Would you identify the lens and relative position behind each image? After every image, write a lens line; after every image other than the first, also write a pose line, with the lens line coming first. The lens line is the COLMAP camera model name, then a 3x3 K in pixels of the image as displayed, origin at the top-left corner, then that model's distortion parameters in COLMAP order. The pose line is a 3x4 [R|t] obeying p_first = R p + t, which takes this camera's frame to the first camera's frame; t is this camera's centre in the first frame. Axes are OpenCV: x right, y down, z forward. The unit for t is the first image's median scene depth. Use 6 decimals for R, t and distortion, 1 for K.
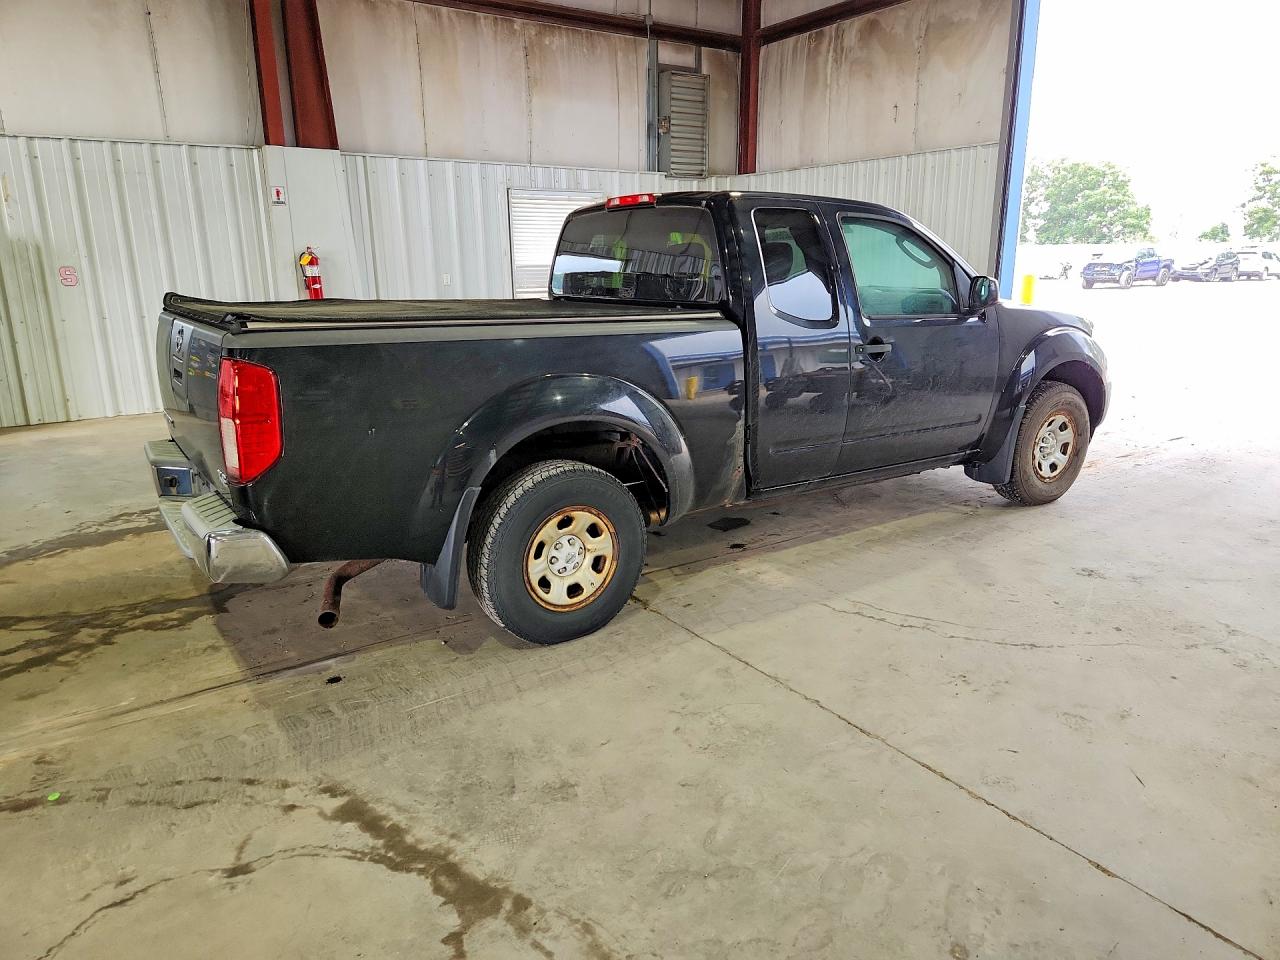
lens RADIAL K [[870.3, 0, 630.2], [0, 870.3, 479.2], [0, 0, 1]] dist [0.044570, -0.017046]
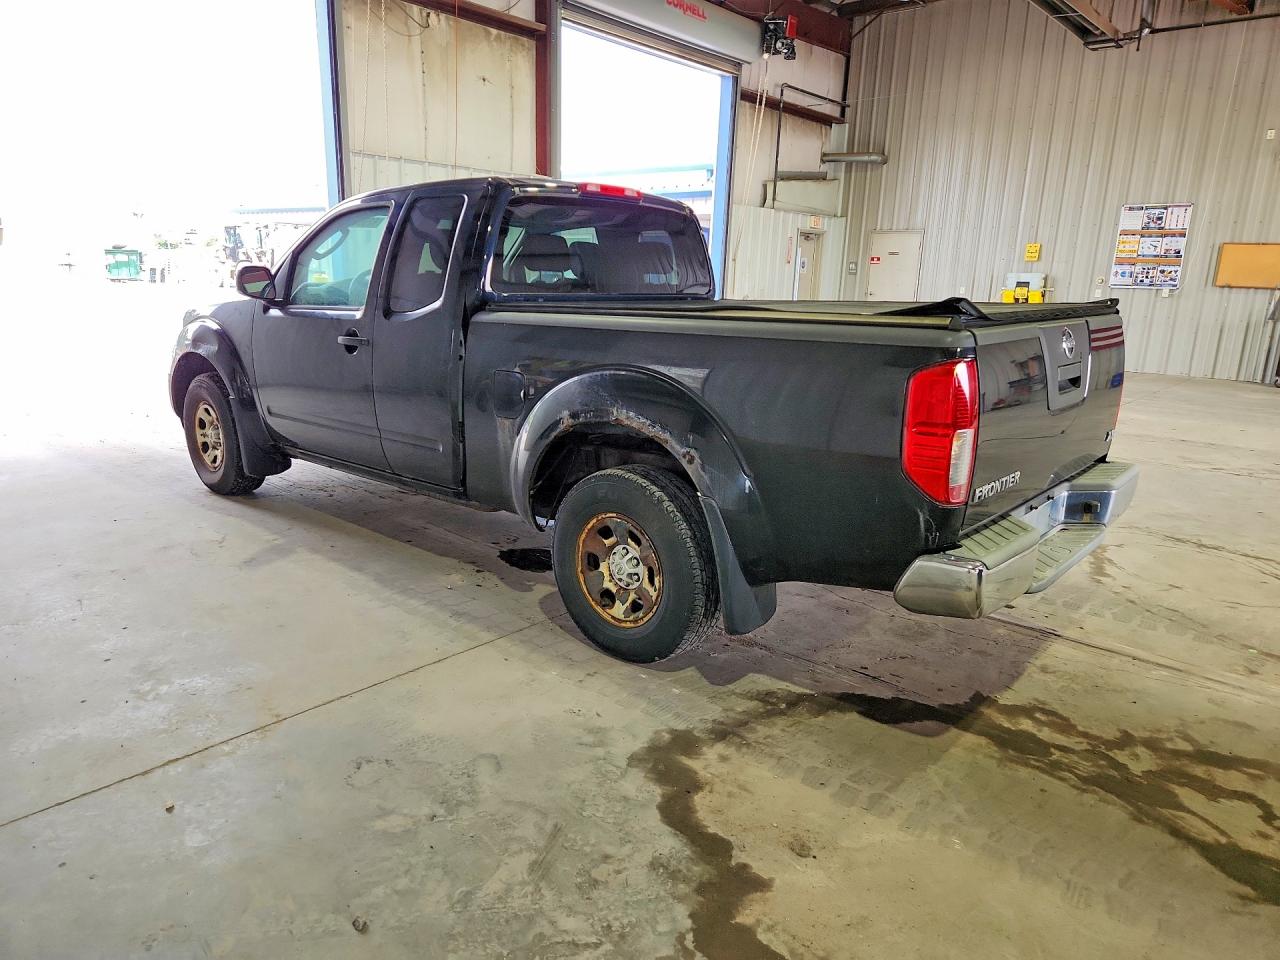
lens RADIAL K [[870.3, 0, 629.3], [0, 870.3, 485.3], [0, 0, 1]] dist [0.044570, -0.017046]
pose [[-0.265435, -0.226378, 0.937175, -1.075000], [0.214824, 0.933720, 0.286388, -0.320821], [-0.939891, 0.277345, -0.199210, 1.397760]]
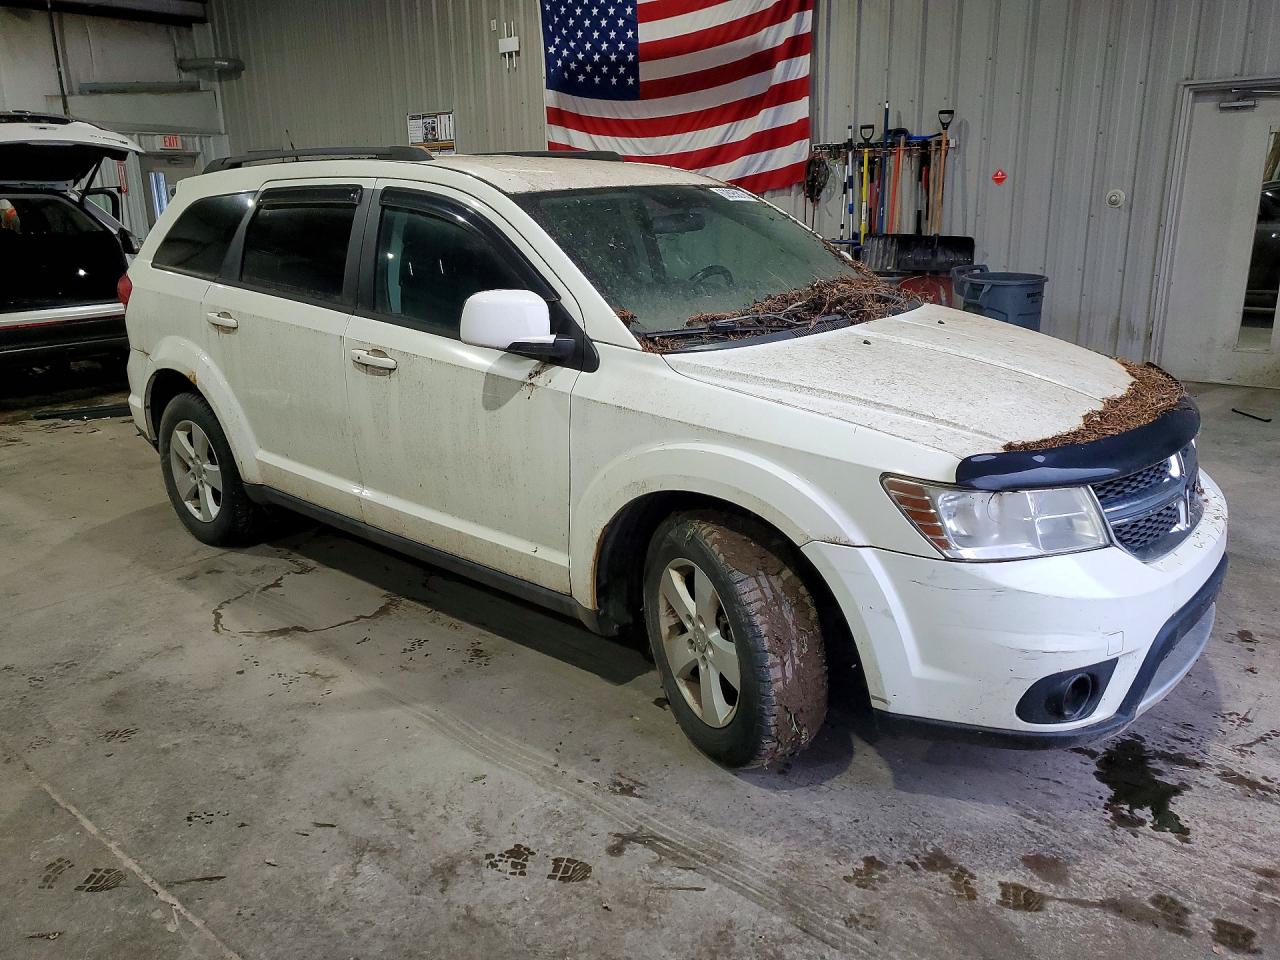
lens RADIAL K [[1011.7, 0, 640.2], [0, 1011.7, 481.0], [0, 0, 1]] dist [-0.004384, 0.030966]
pose [[-0.285916, -0.251142, 0.924759, -1.720474], [0.256754, 0.909682, 0.326430, 0.266843], [-0.923217, 0.330767, -0.195611, -1.043452]]
